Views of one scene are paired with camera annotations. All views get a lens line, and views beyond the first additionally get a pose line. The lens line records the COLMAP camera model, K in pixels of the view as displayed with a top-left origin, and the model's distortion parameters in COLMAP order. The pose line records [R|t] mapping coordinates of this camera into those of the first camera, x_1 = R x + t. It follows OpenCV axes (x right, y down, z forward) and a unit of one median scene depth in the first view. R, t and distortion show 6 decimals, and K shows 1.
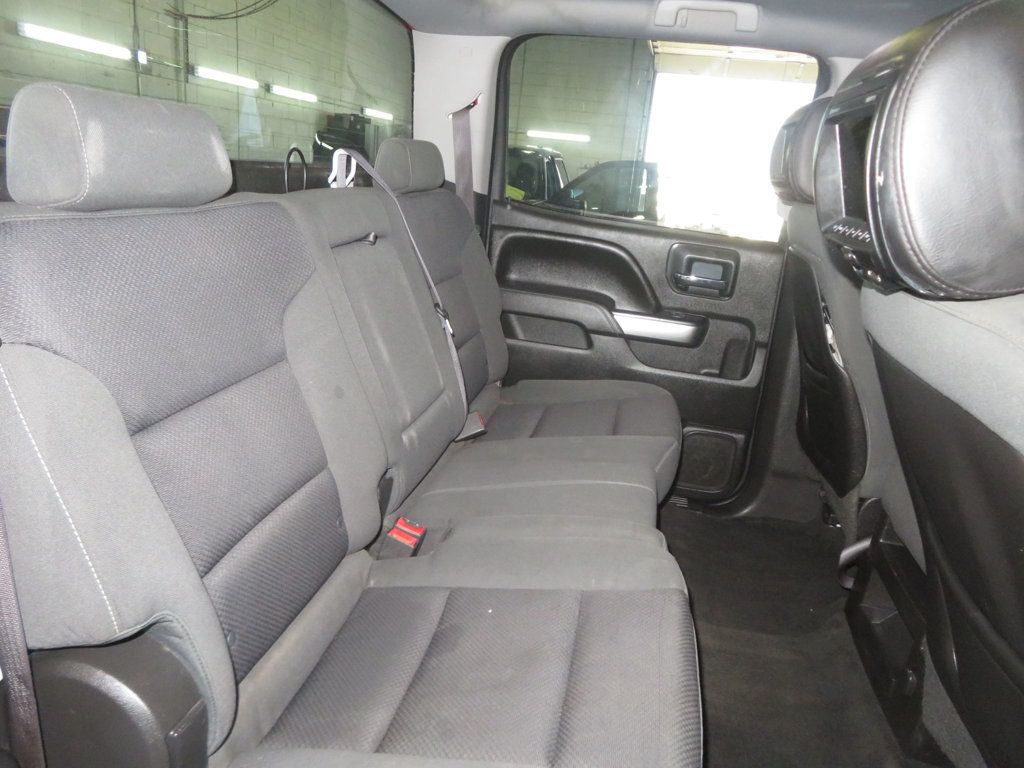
lens RADIAL K [[735.4, 0, 510.3], [0, 735.4, 389.6], [0, 0, 1]] dist [-0.024255, 0.016828]
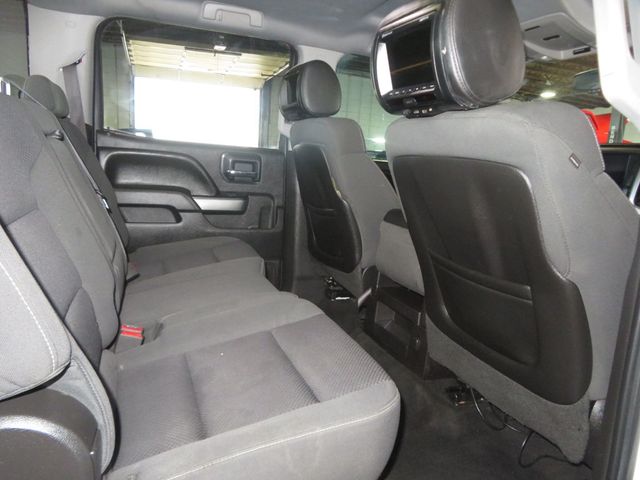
lens RADIAL K [[459.6, 0, 318.9], [0, 459.6, 243.5], [0, 0, 1]] dist [-0.024255, 0.016828]
pose [[0.840434, -0.139715, 0.523593, -0.164257], [0.178355, 0.983678, -0.023800, 0.066712], [-0.511722, 0.113388, 0.851636, 0.027732]]
